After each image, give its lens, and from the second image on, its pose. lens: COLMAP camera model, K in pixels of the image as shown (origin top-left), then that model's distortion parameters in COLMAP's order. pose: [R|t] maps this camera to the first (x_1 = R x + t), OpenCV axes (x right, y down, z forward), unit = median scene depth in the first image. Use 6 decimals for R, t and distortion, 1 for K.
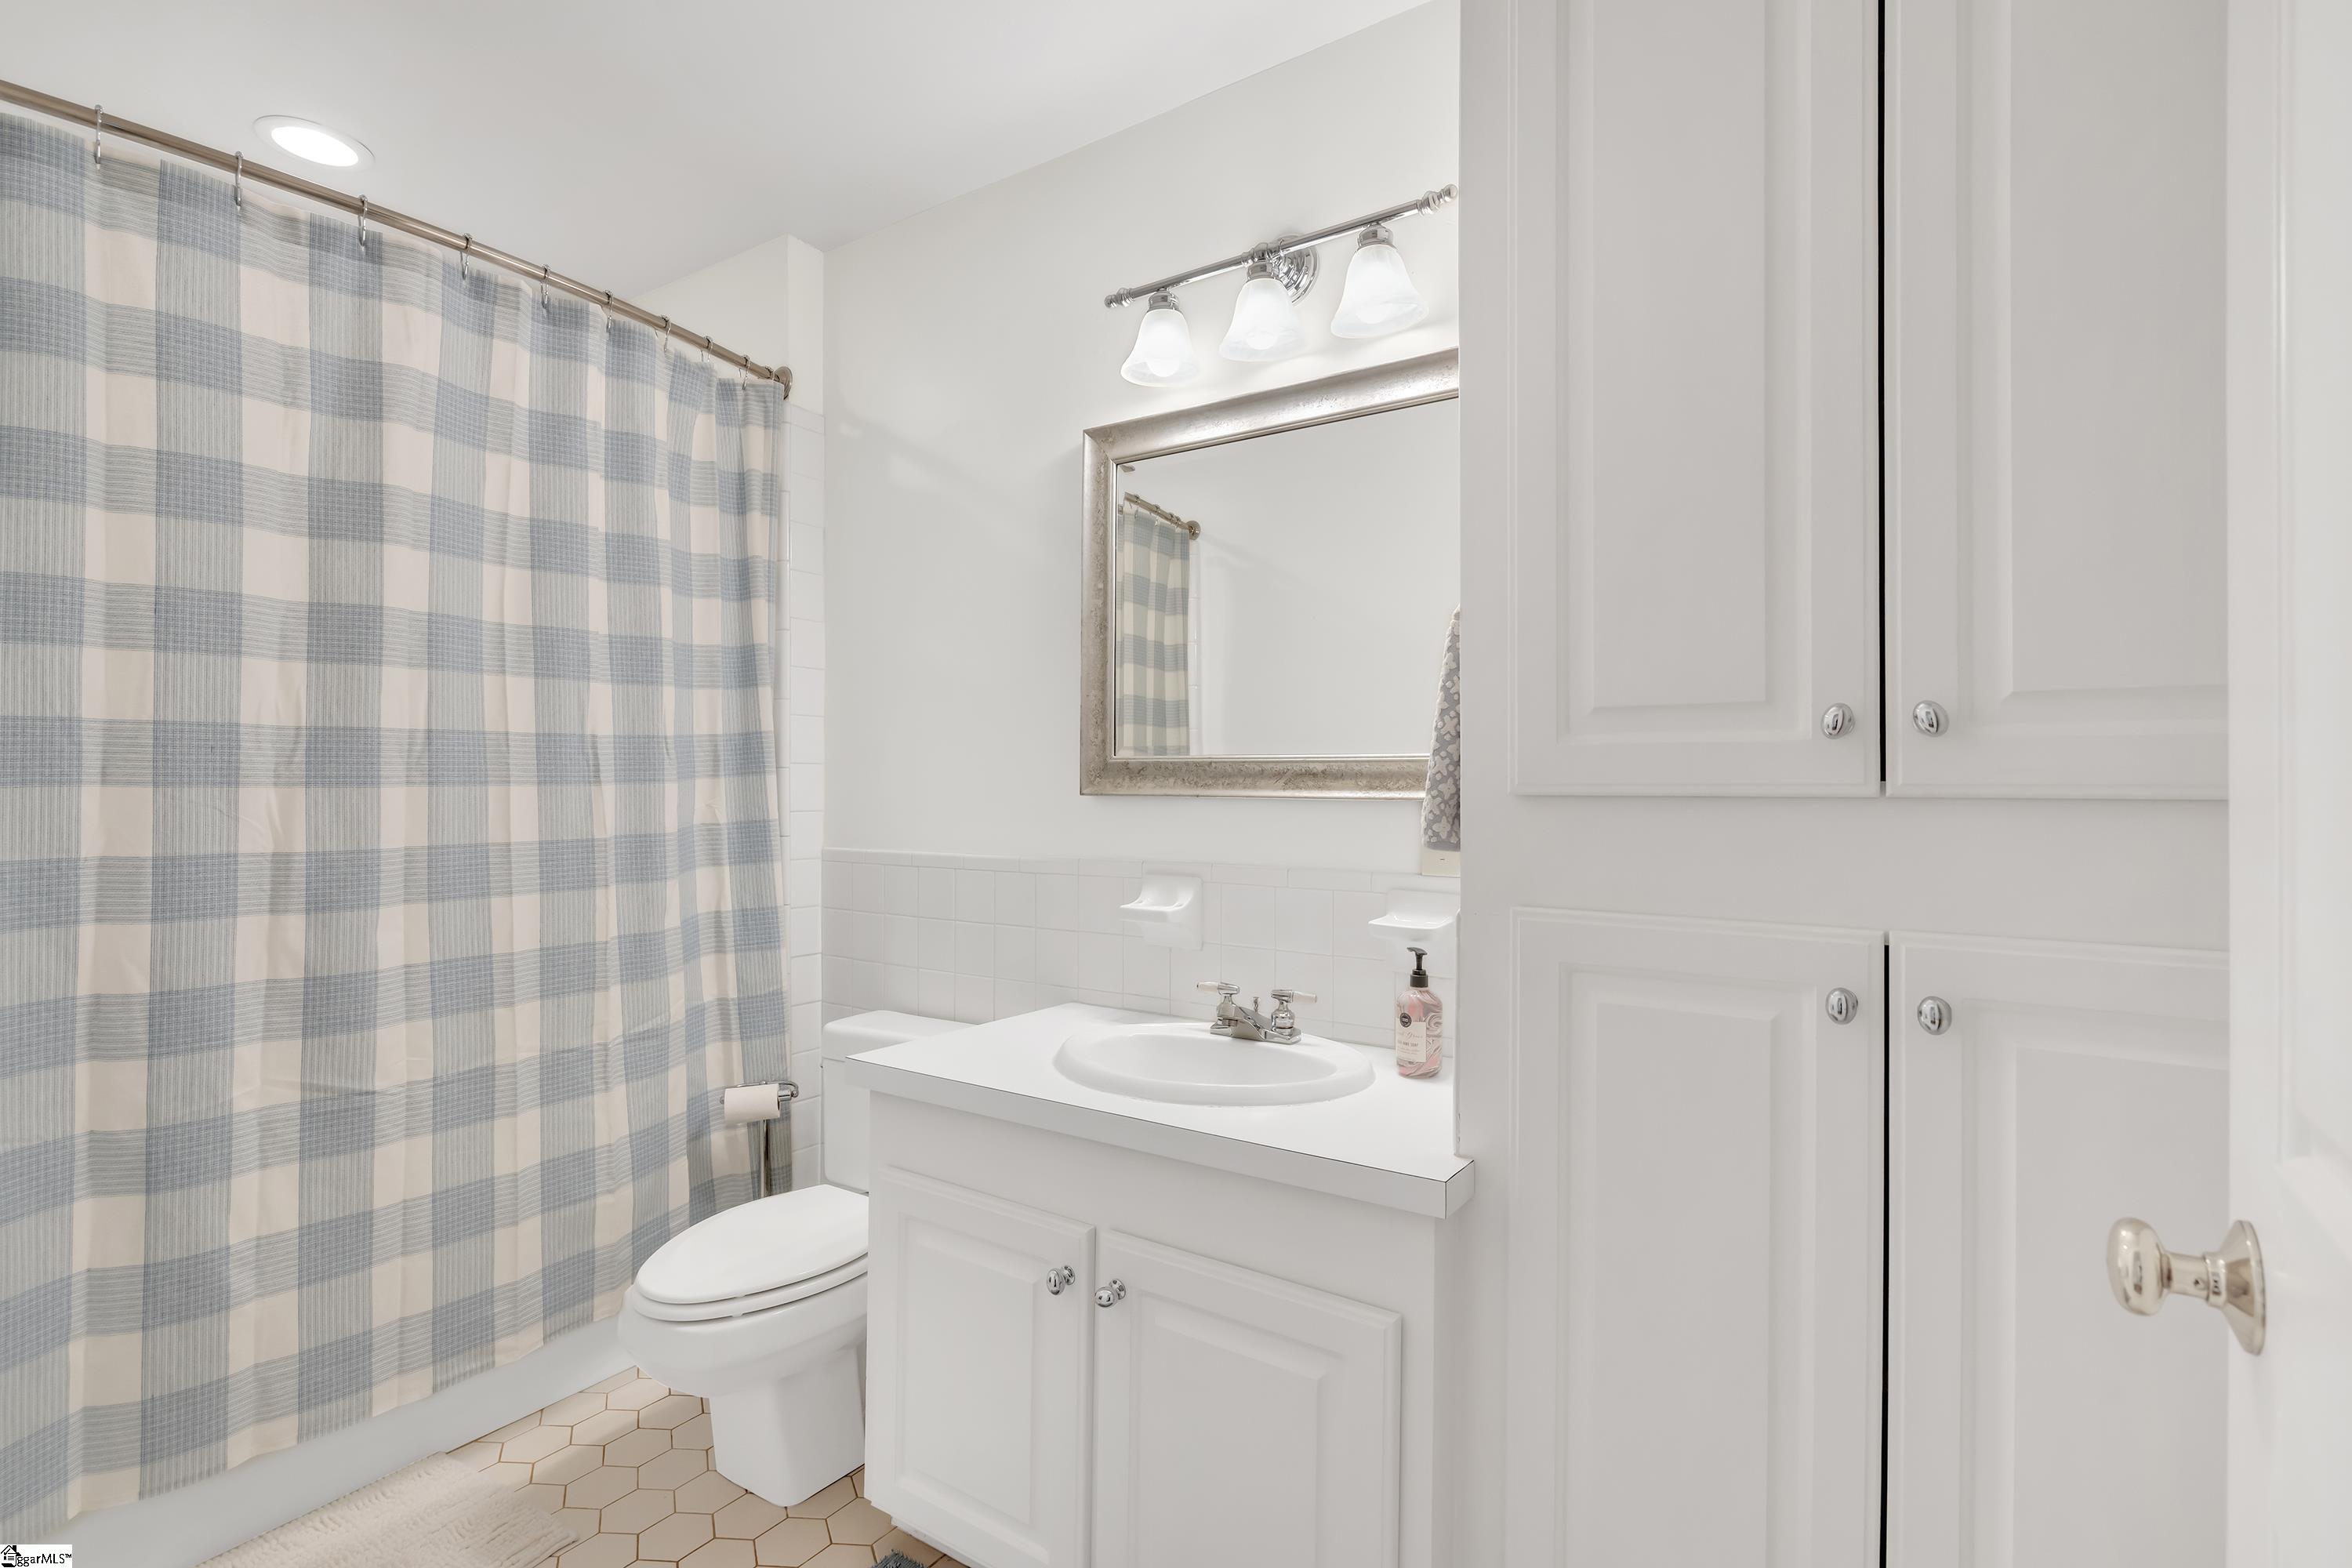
lens RADIAL K [[1071.4, 0, 1184.7], [0, 1071.4, 788.2], [0, 0, 1]] dist [-0.003424, -0.000005]
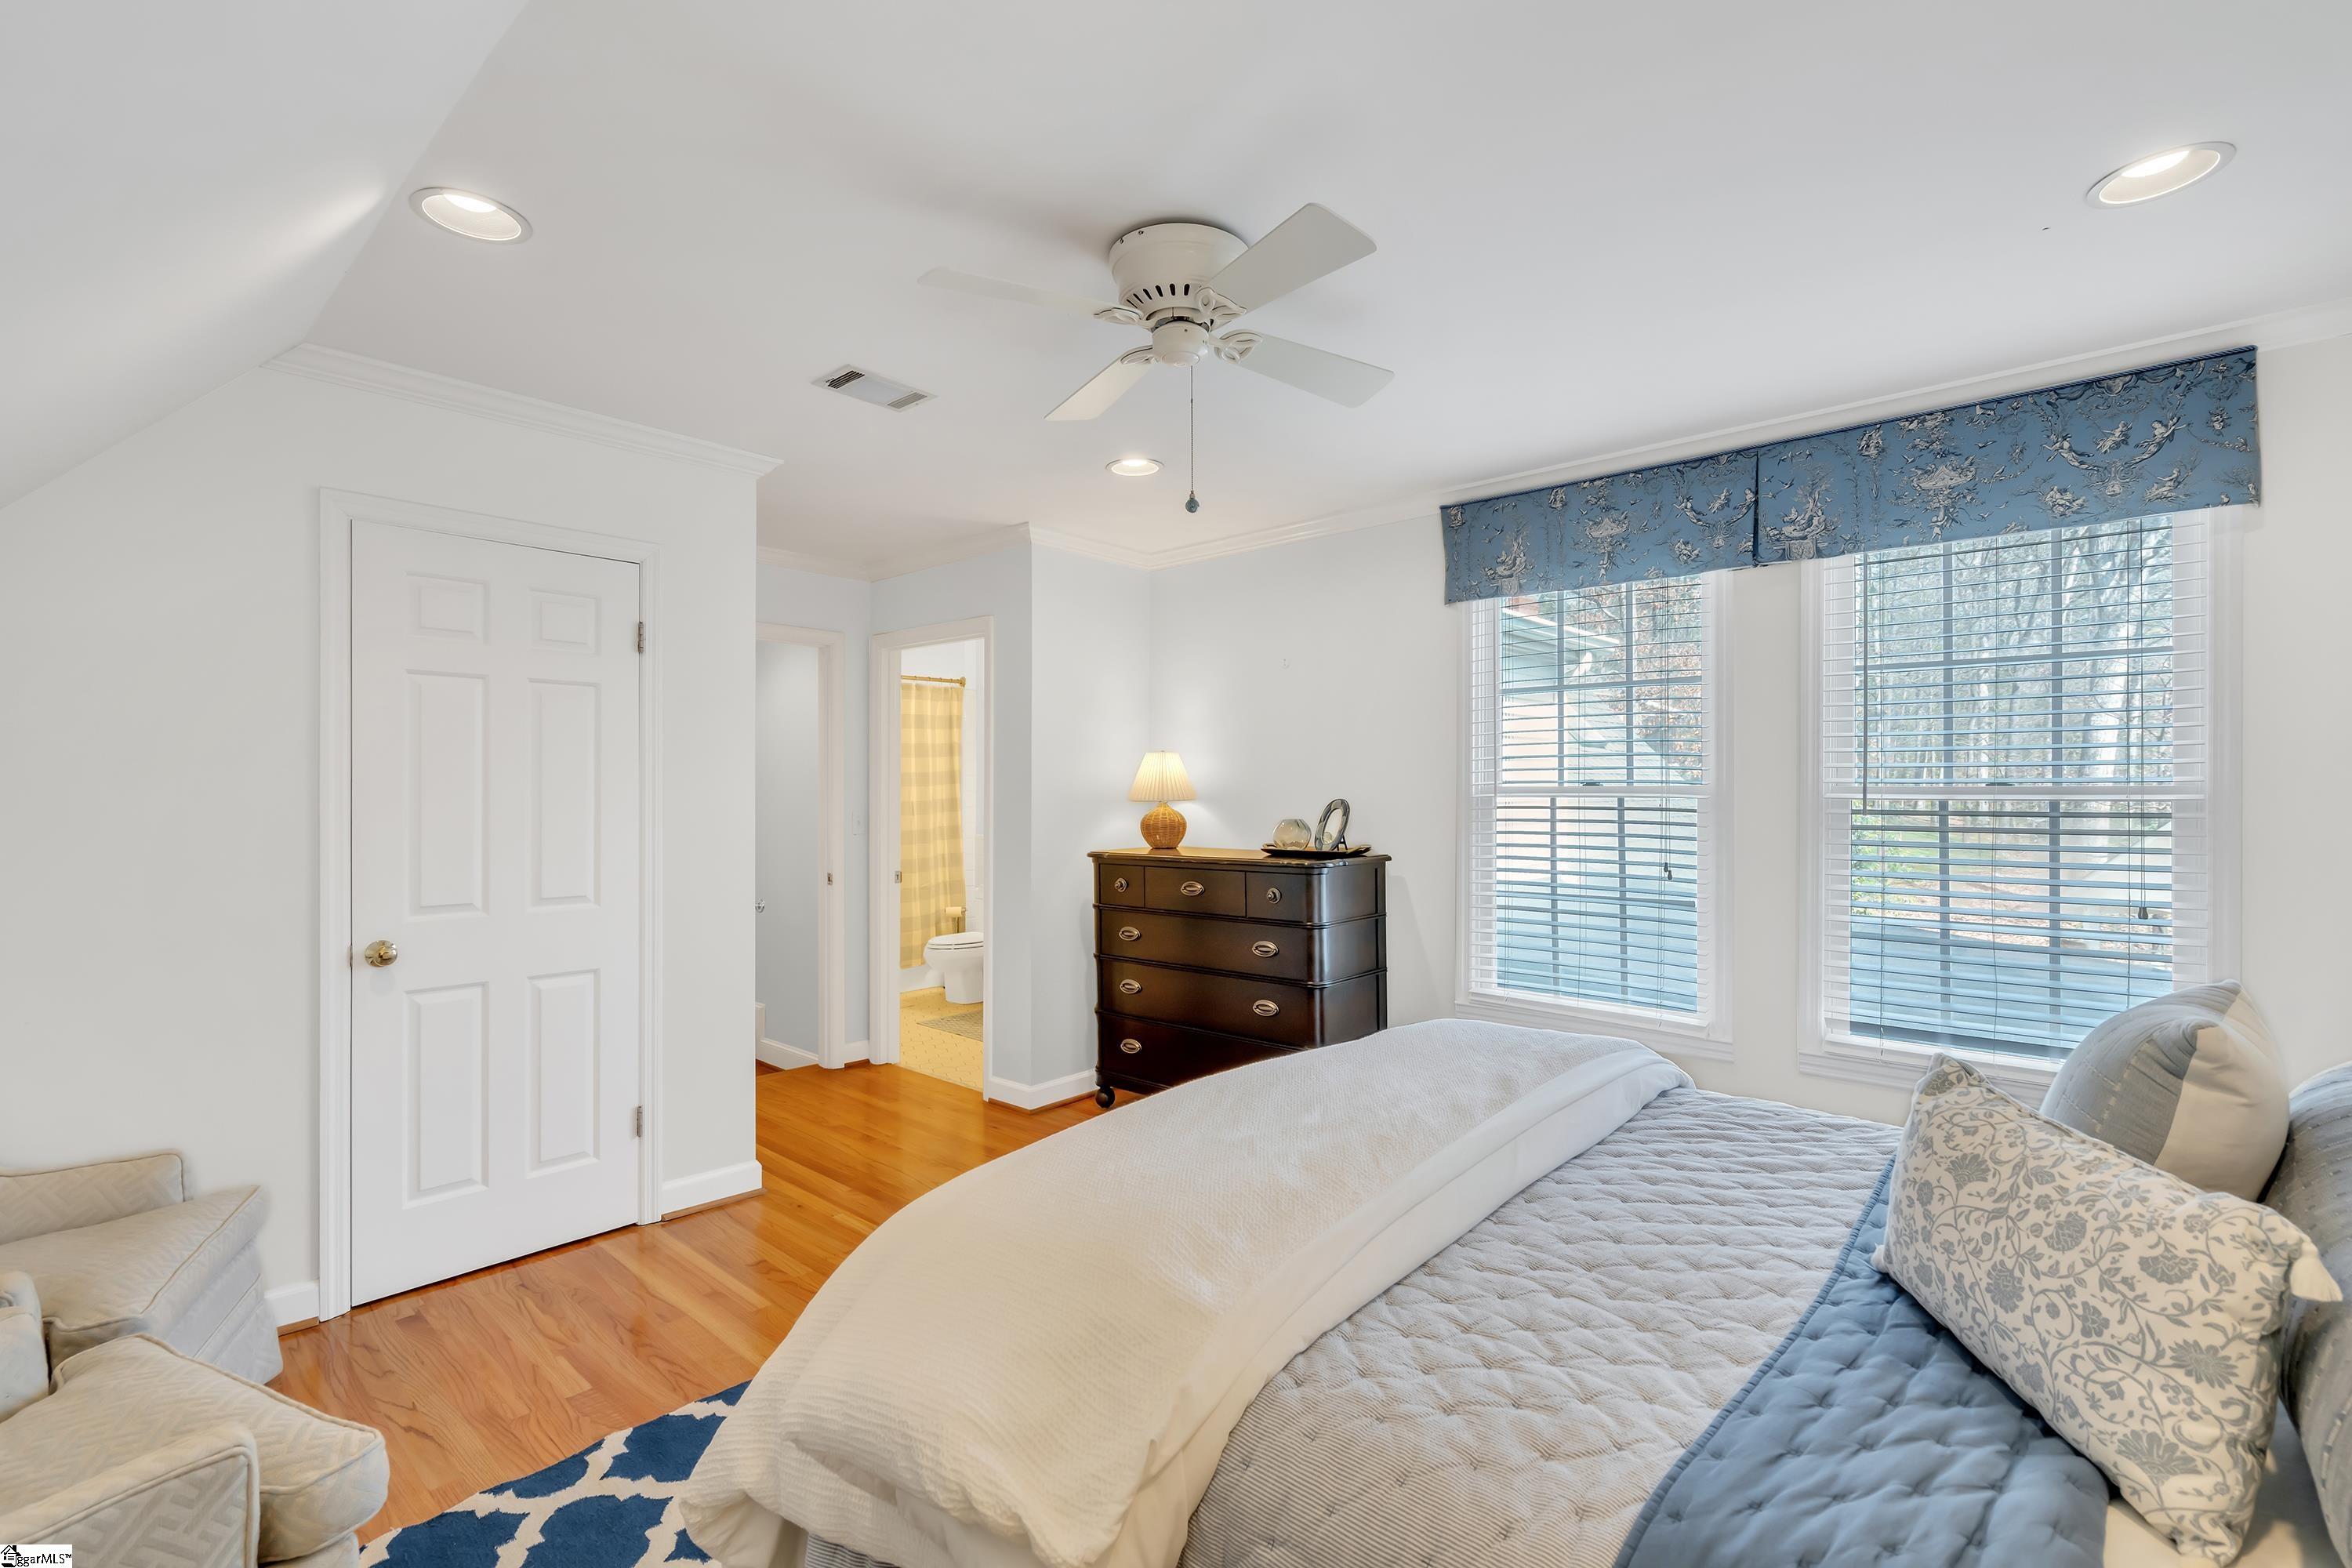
lens RADIAL K [[1071.4, 0, 1173.5], [0, 1071.4, 785.3], [0, 0, 1]] dist [-0.003424, -0.000005]
pose [[0.986618, 0.001864, -0.163040, 0.790035], [-0.002444, 0.999991, -0.003355, -0.084105], [0.163032, 0.003708, 0.986614, -2.114340]]
